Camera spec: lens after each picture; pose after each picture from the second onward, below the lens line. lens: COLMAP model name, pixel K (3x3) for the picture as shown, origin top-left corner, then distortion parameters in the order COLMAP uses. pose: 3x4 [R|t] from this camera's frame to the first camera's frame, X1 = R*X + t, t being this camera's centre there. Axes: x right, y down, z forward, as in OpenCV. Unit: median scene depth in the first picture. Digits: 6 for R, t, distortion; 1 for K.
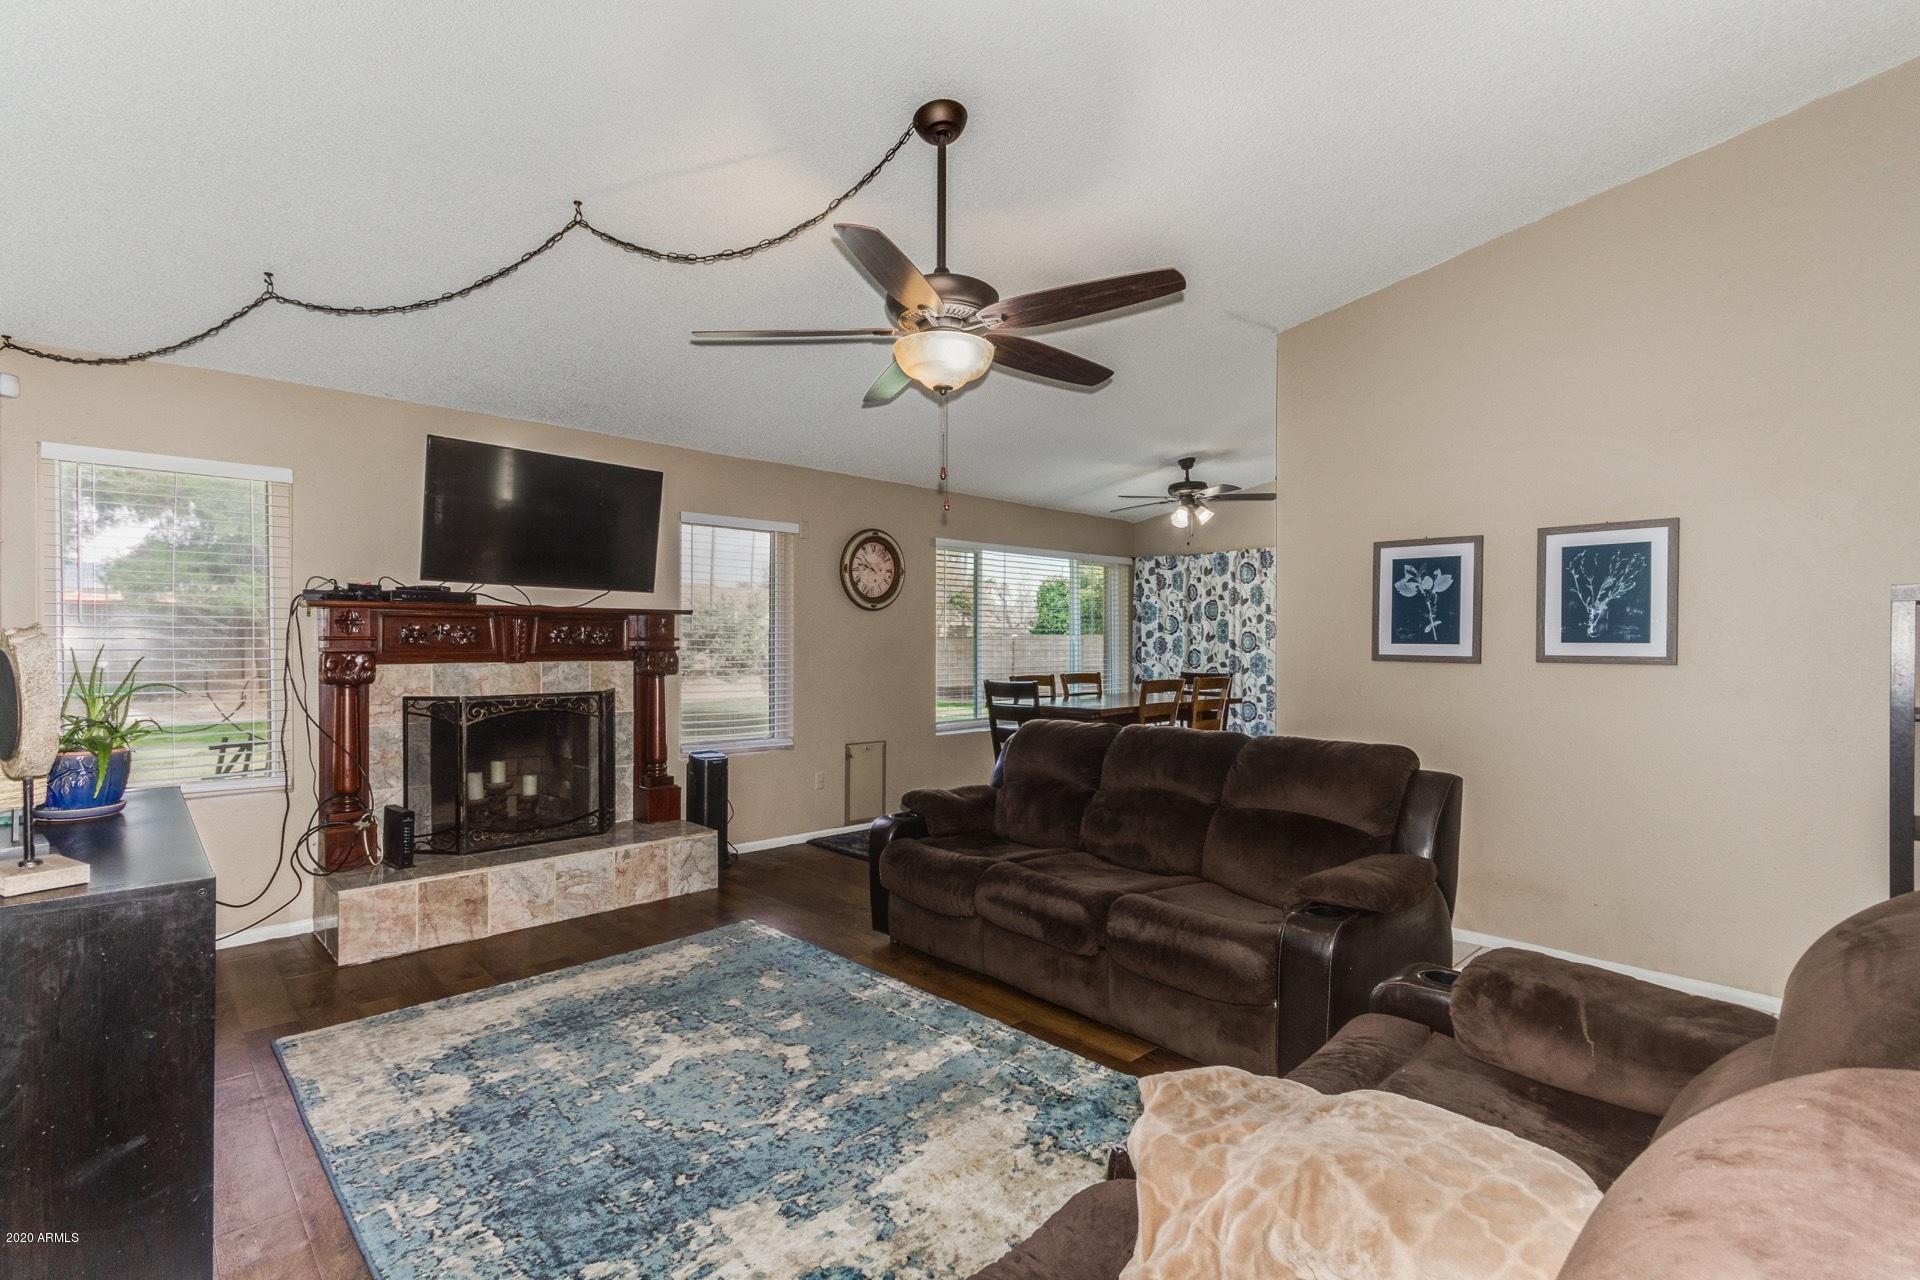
lens RADIAL K [[885.5, 0, 967.3], [0, 885.5, 643.8], [0, 0, 1]] dist [0.017756, -0.004203]
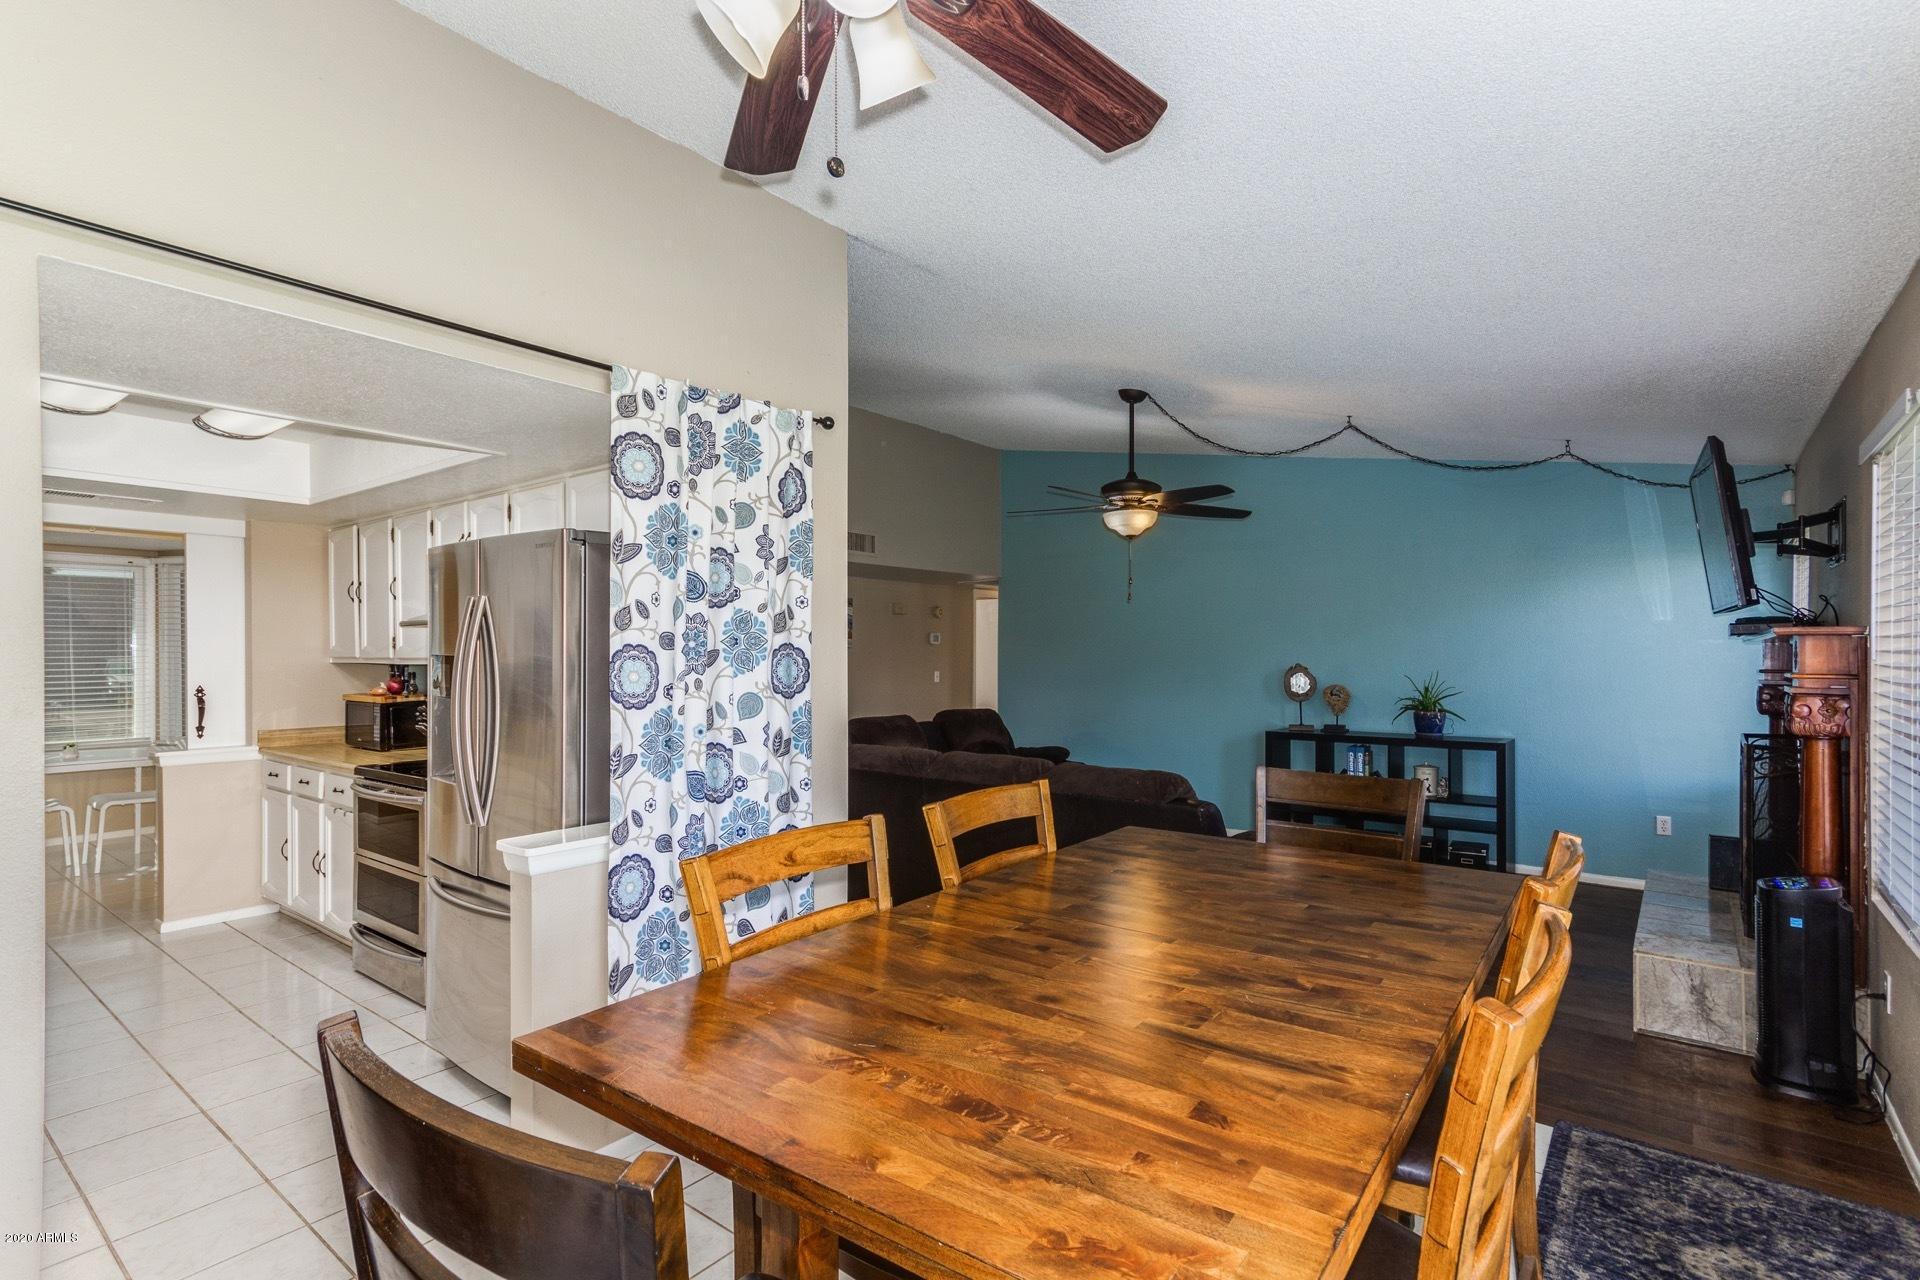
lens RADIAL K [[908.5, 0, 965.7], [0, 908.5, 654.7], [0, 0, 1]] dist [0.018374, -0.000089]
pose [[-0.988756, -0.002705, -0.149514, 0.455206], [-0.002853, 0.999996, 0.000774, -0.026264], [0.149511, 0.001192, -0.988759, 2.153246]]
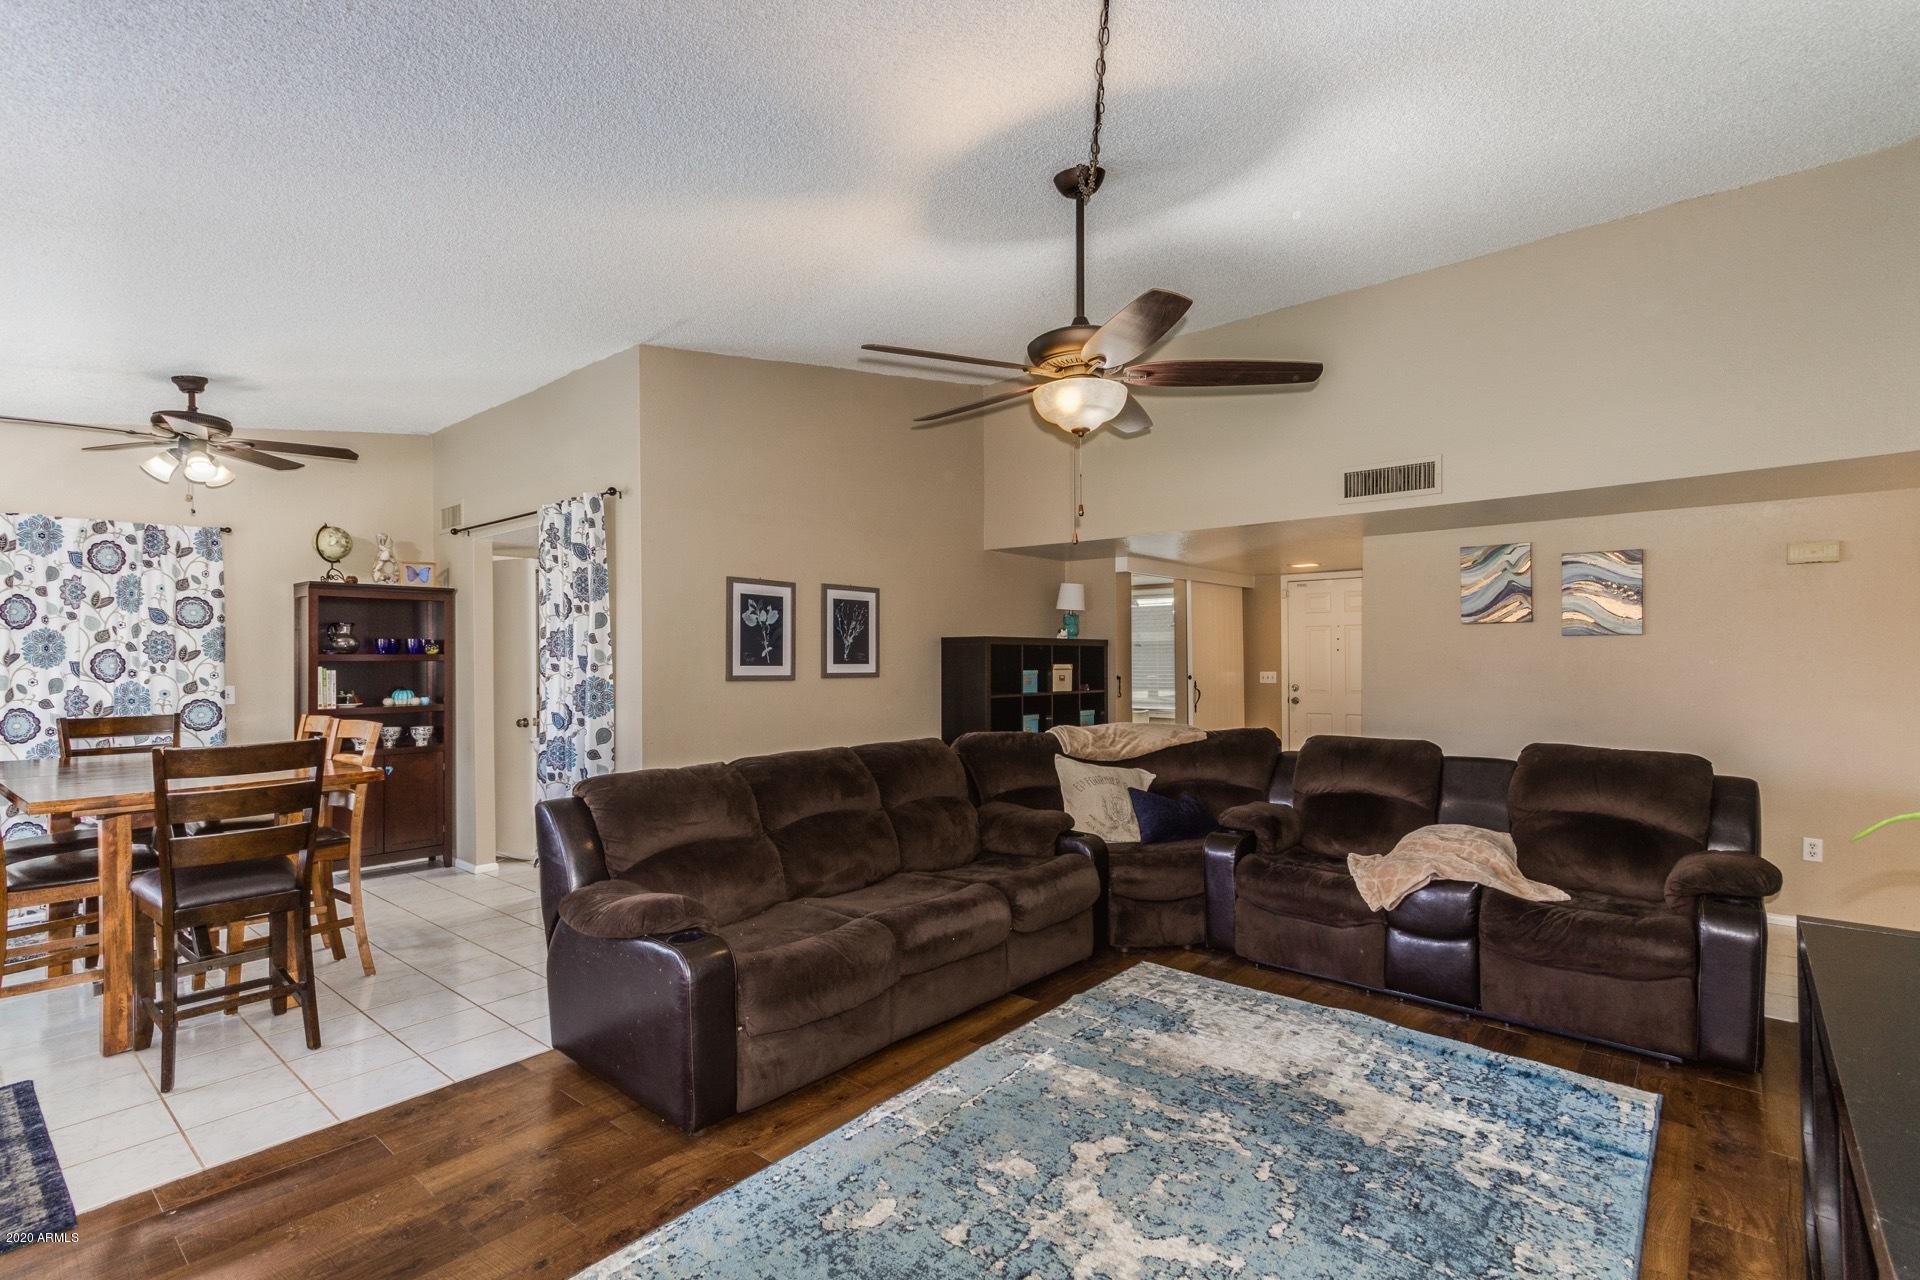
lens RADIAL K [[889.2, 0, 967.1], [0, 889.2, 653.4], [0, 0, 1]] dist [0.012295, -0.000246]
pose [[-0.105785, 0.004149, 0.994380, -0.810026], [0.004084, 0.999985, -0.003738, -0.012140], [-0.994381, 0.003666, -0.105800, 0.944023]]
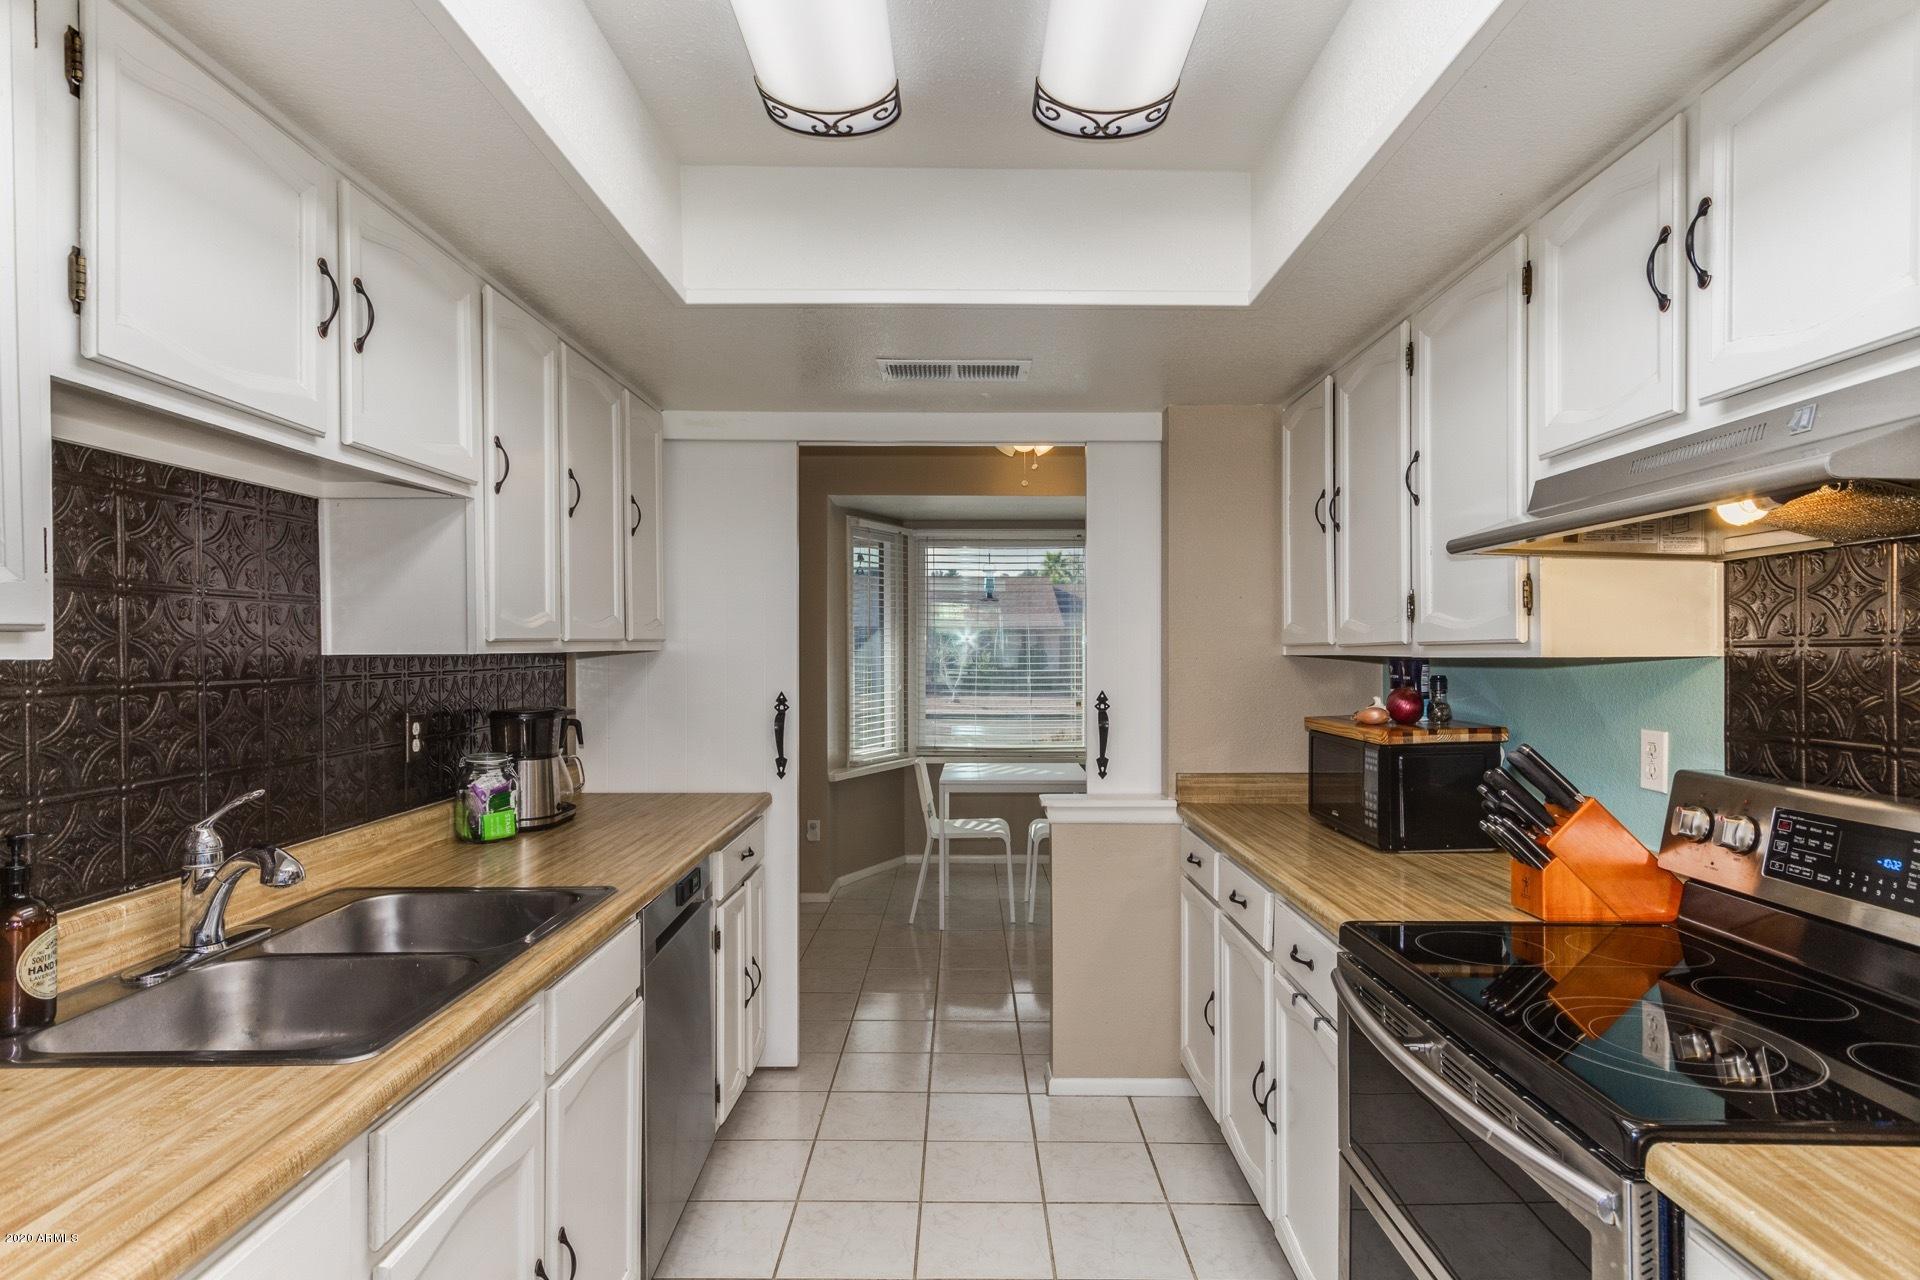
lens RADIAL K [[1004.8, 0, 963.3], [0, 1004.8, 655.4], [0, 0, 1]] dist [0.000493, 0.009776]
pose [[-0.723063, -0.005260, 0.690762, 0.828510], [-0.001851, 0.999982, 0.005677, -0.013867], [-0.690779, 0.002826, -0.723060, 1.396461]]
